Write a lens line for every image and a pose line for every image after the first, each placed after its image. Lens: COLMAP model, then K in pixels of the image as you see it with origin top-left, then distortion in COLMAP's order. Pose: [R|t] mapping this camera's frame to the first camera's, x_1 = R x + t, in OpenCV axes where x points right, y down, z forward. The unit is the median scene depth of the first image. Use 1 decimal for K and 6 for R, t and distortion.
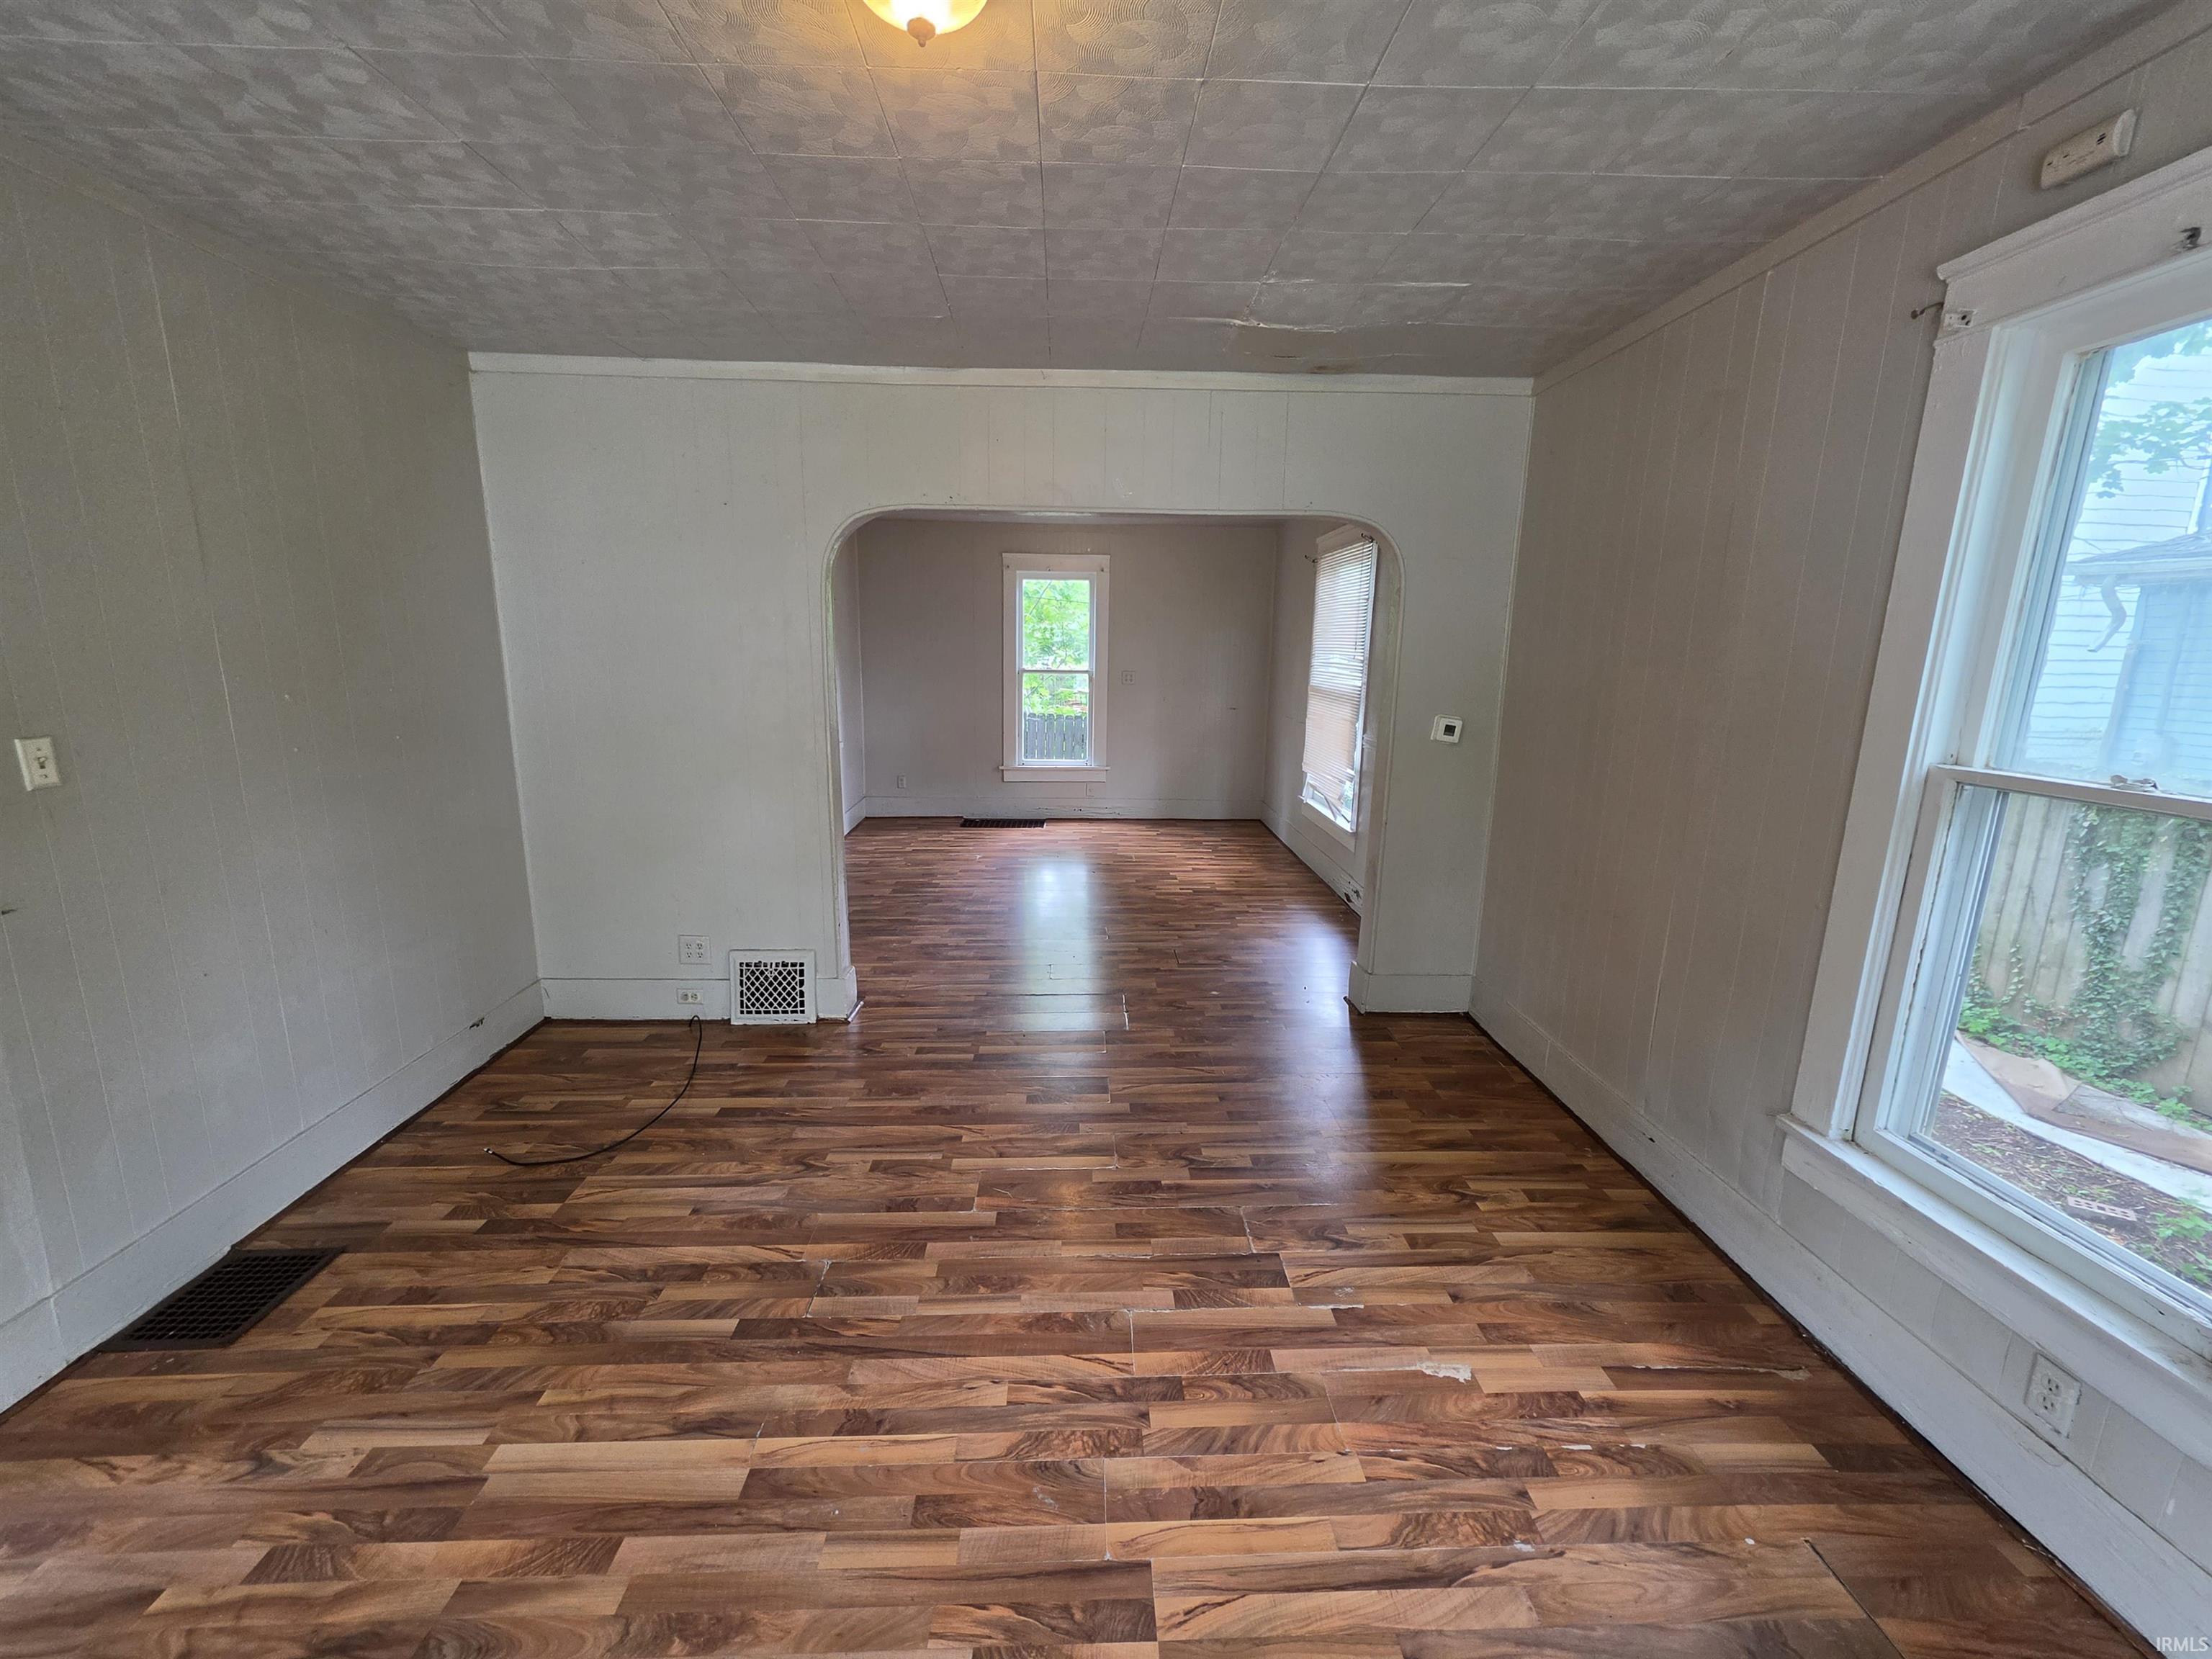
lens RADIAL K [[894.9, 0, 1110.7], [0, 894.9, 836.5], [0, 0, 1]] dist [-0.002535, 0.000651]
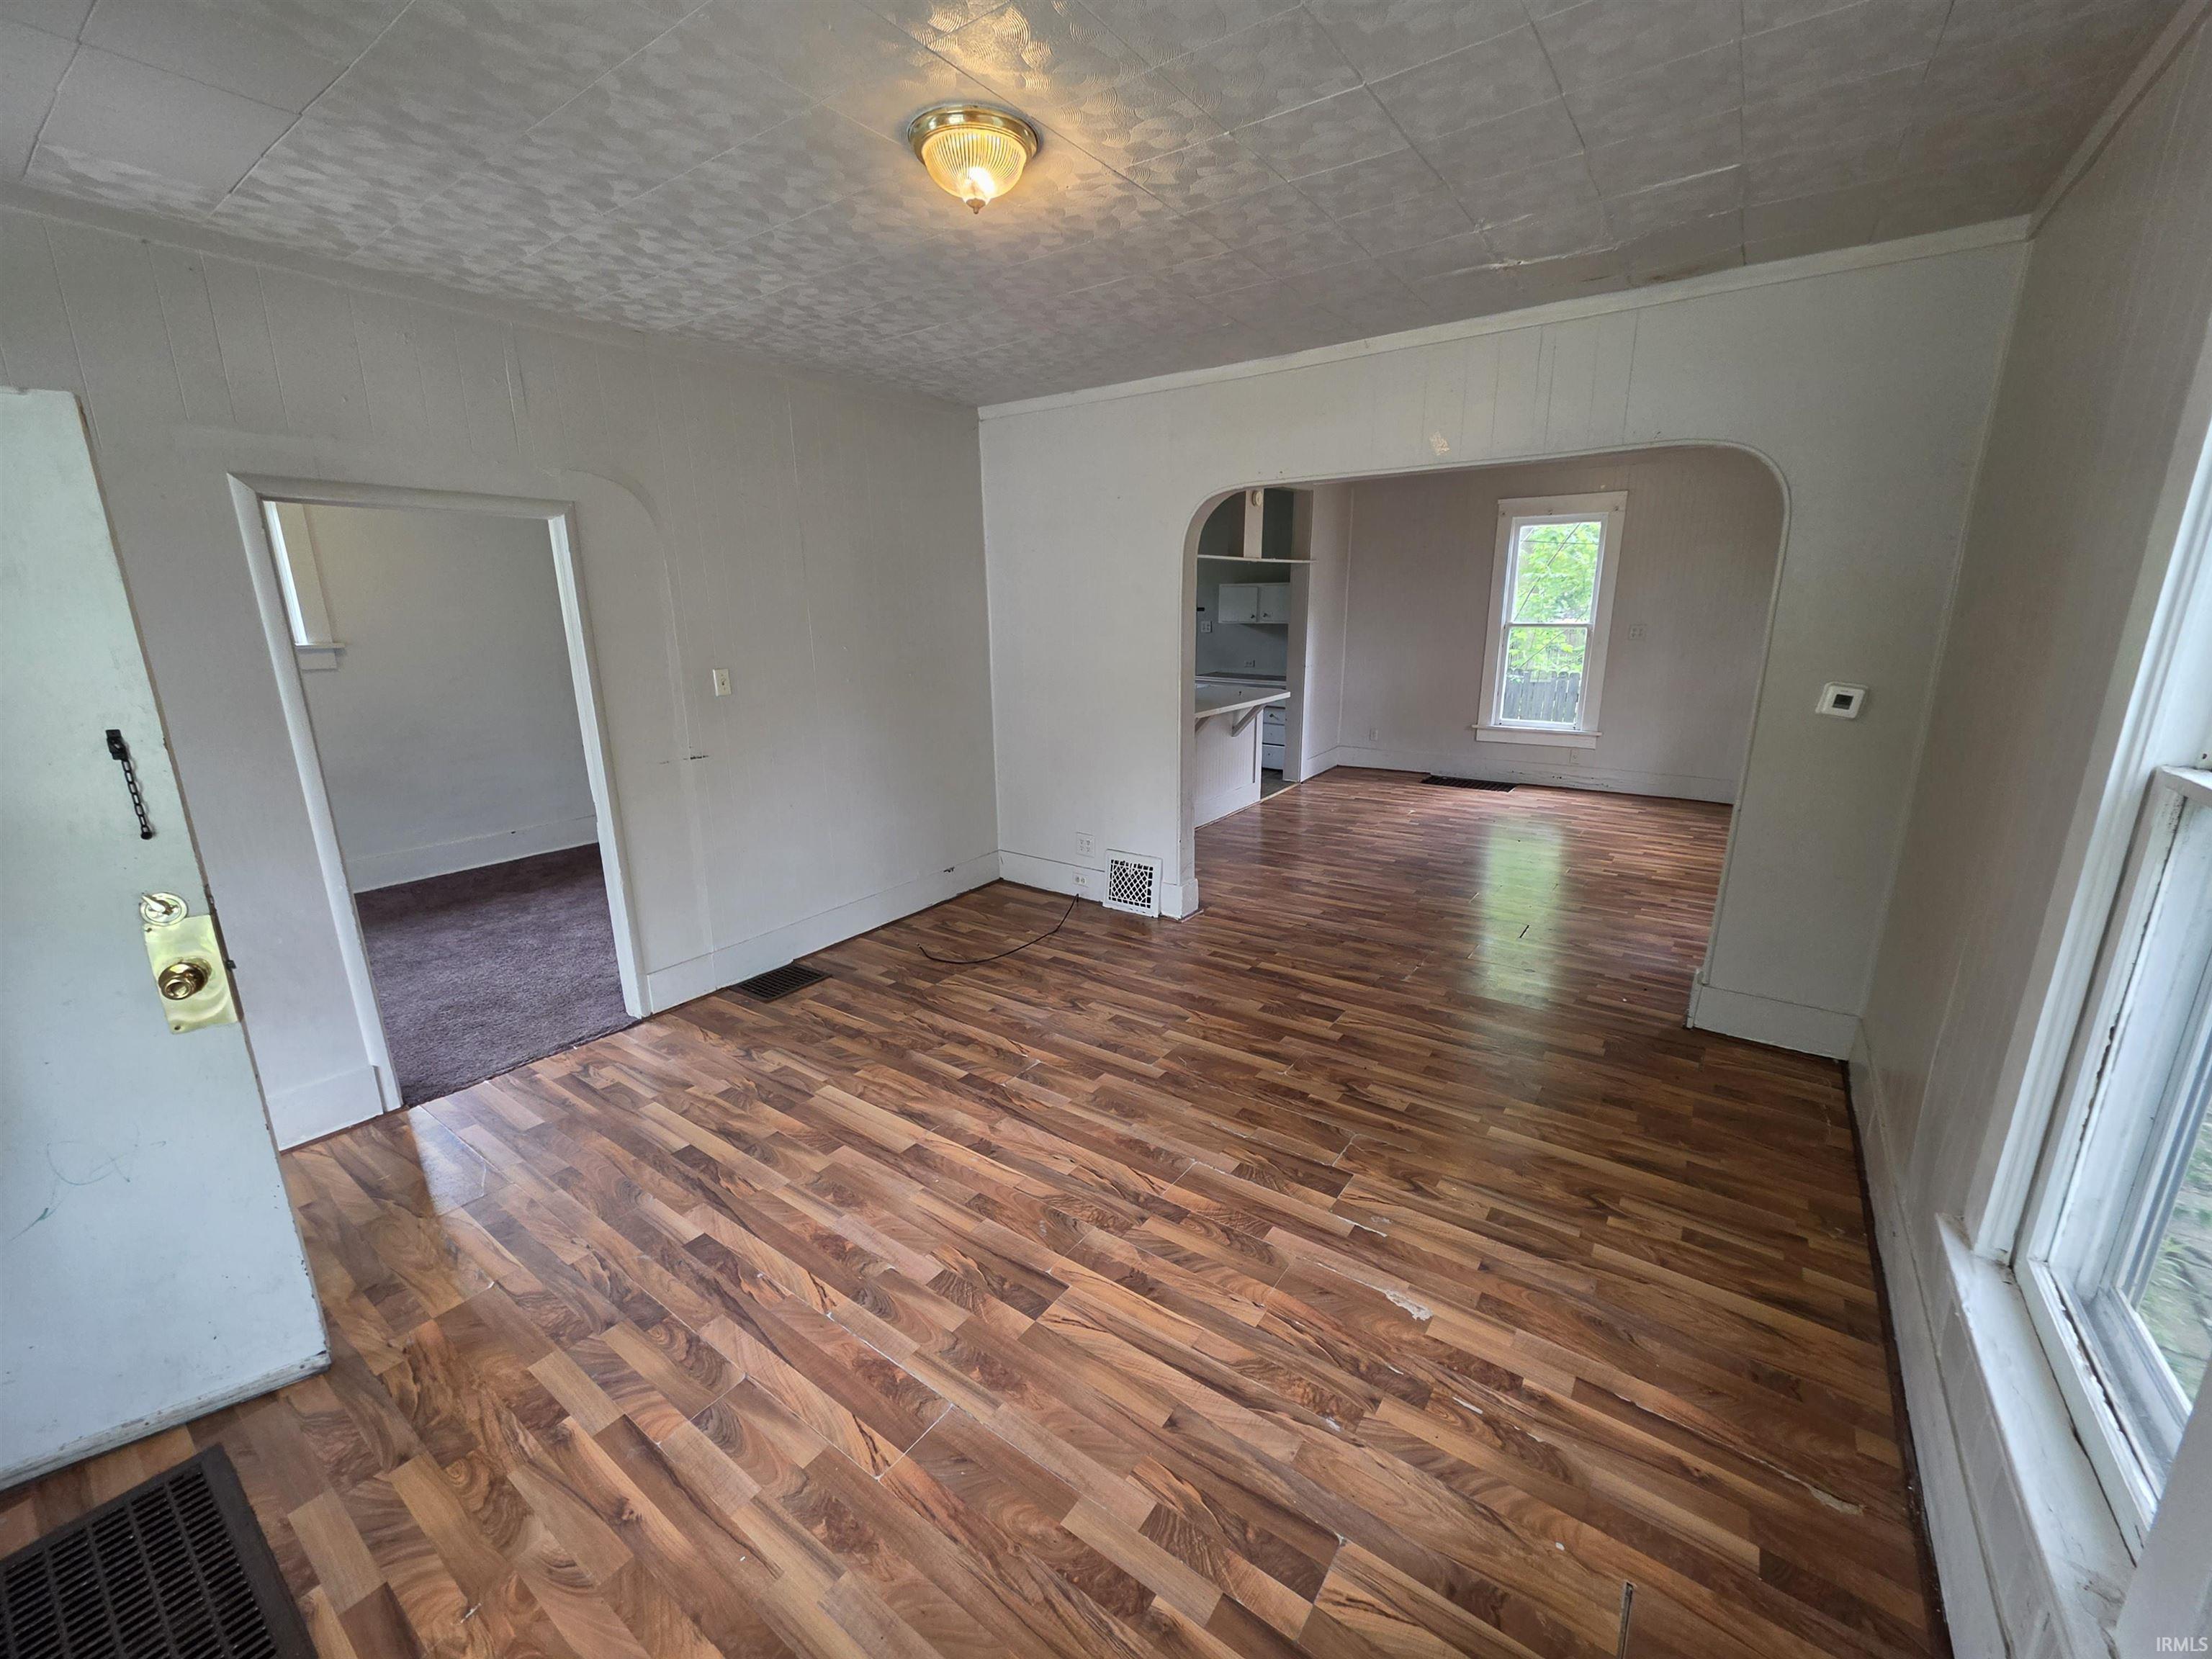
lens RADIAL K [[894.9, 0, 1102.2], [0, 894.9, 837.1], [0, 0, 1]] dist [-0.002535, 0.000651]
pose [[0.787801, 0.134323, -0.601105, 0.597213], [-0.103501, 0.990923, 0.085784, 0.001652], [0.607172, -0.005366, 0.794553, -0.043644]]
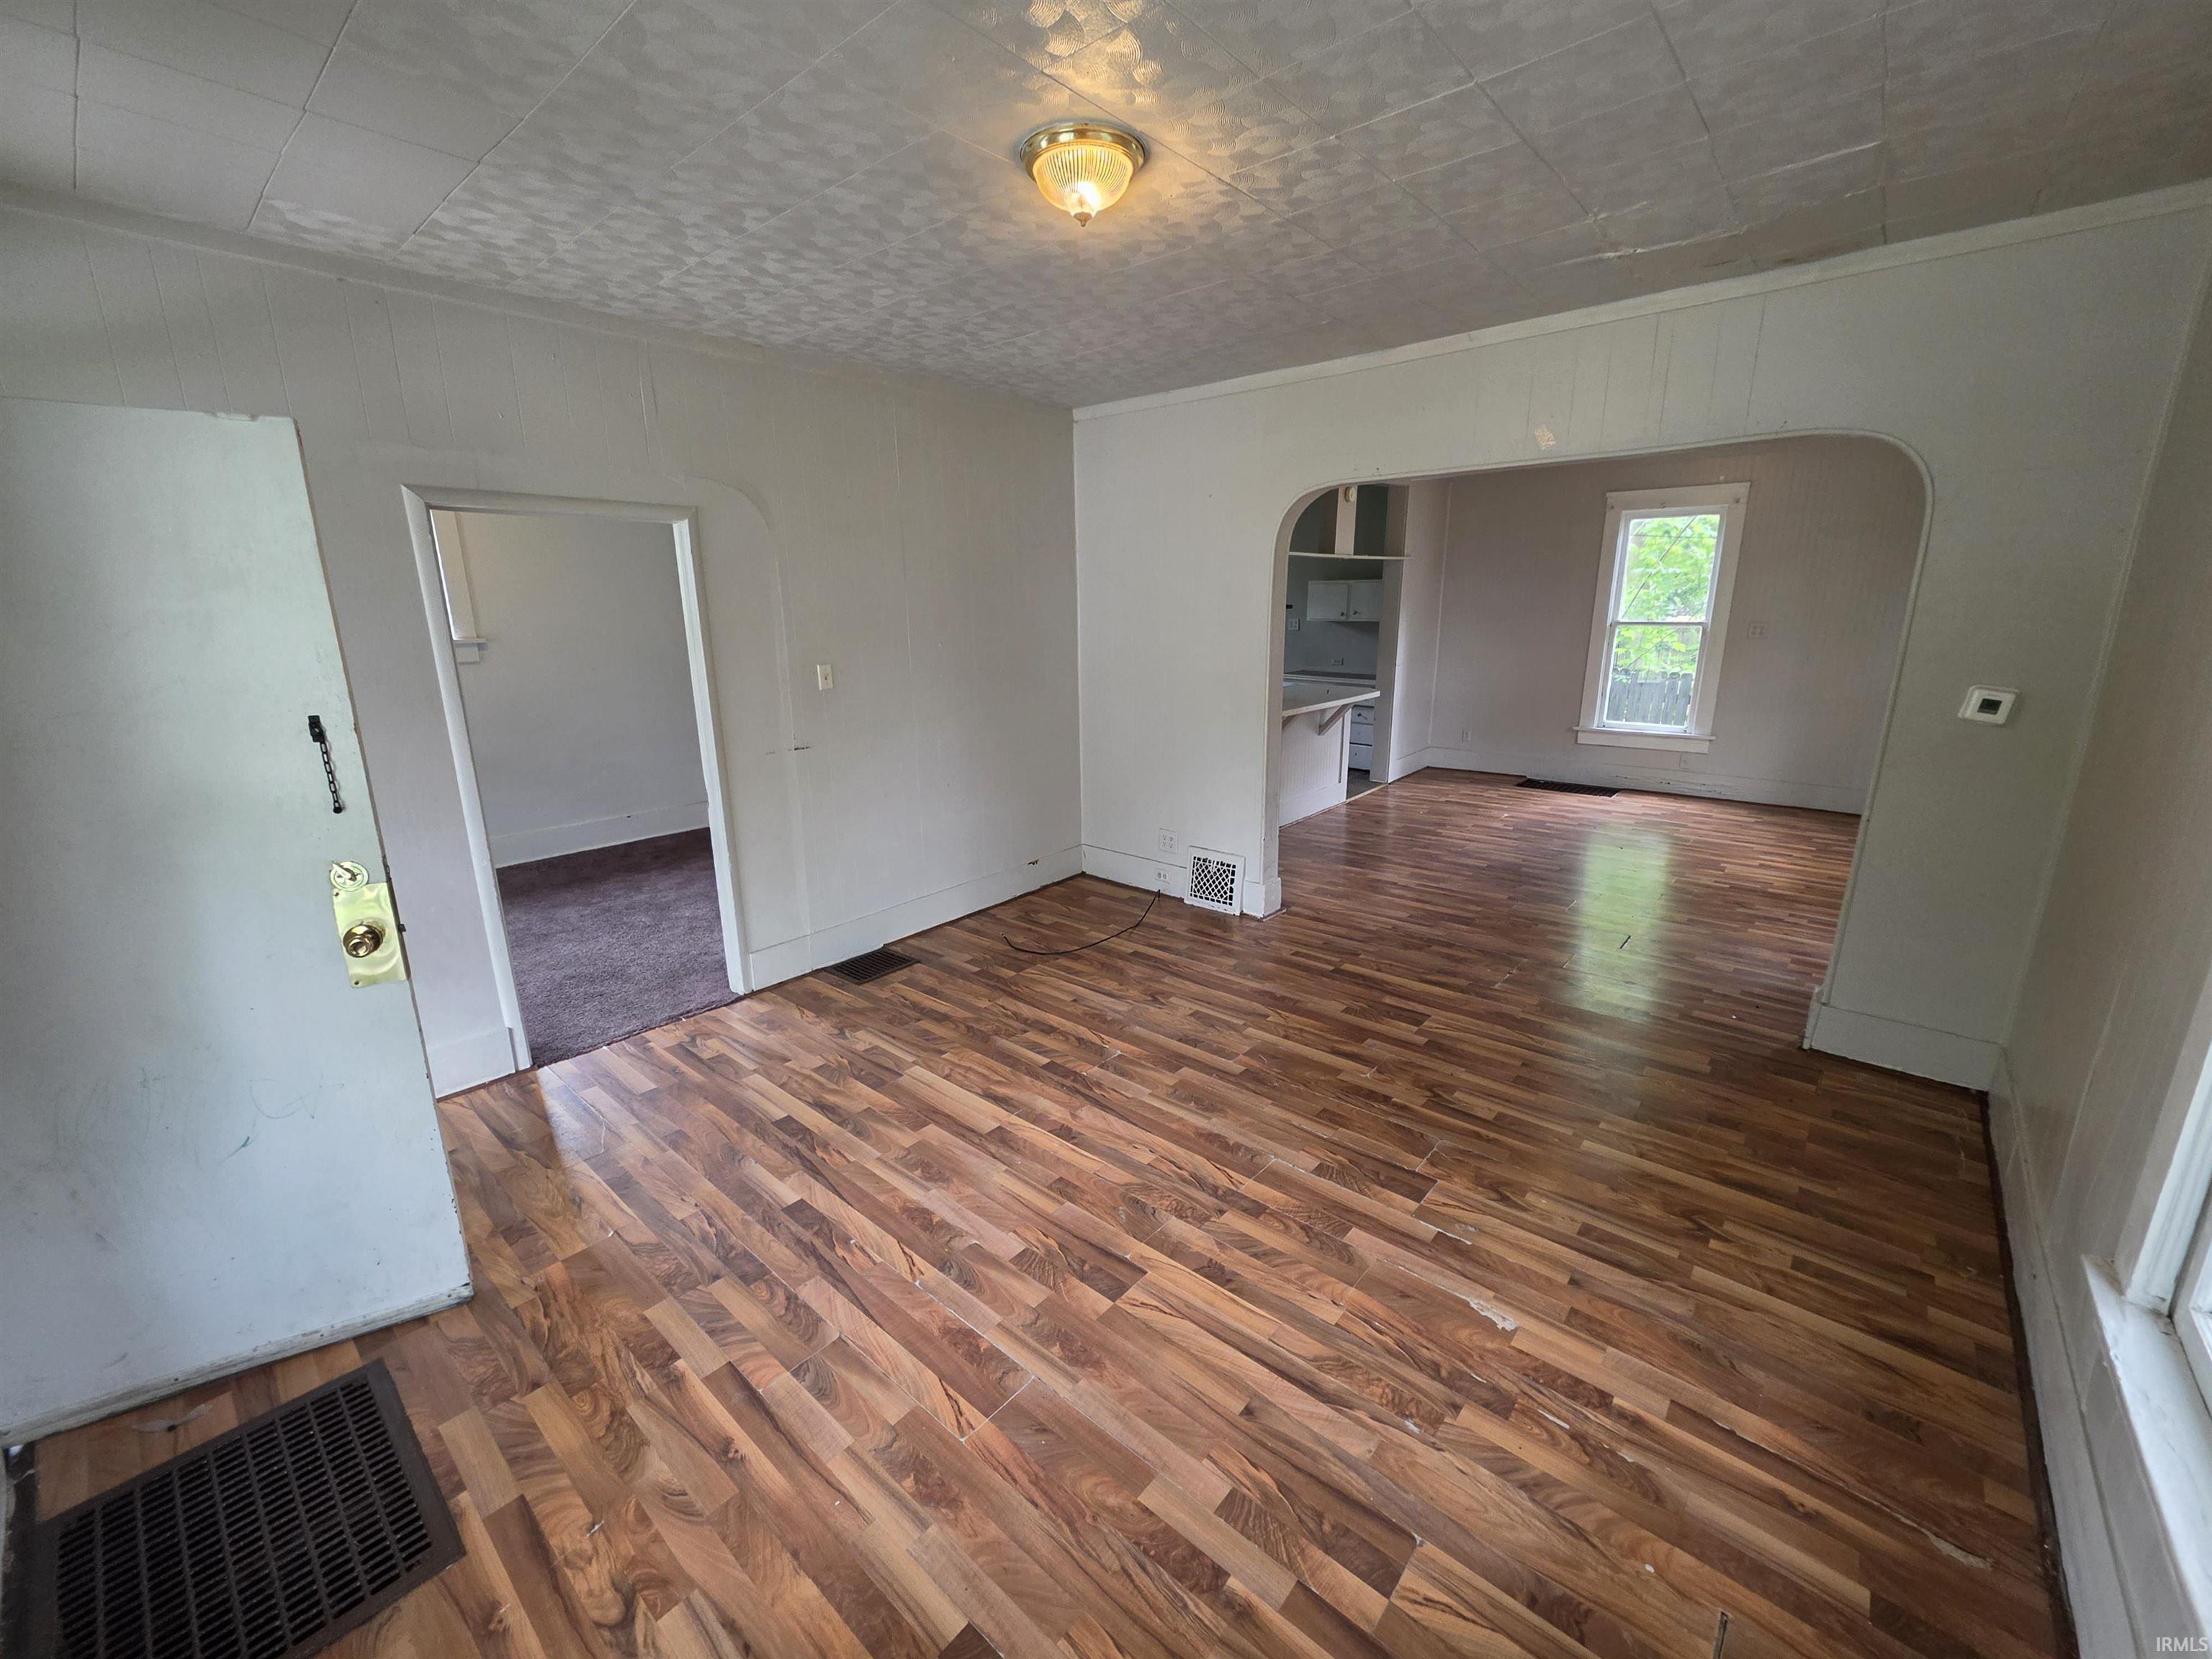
lens RADIAL K [[894.9, 0, 1095.7], [0, 894.9, 831.2], [0, 0, 1]] dist [-0.002535, 0.000651]
pose [[0.723881, 0.149528, -0.673527, 0.602563], [-0.117921, 0.988681, 0.092758, 0.005215], [0.679773, 0.012277, 0.733320, -0.067322]]
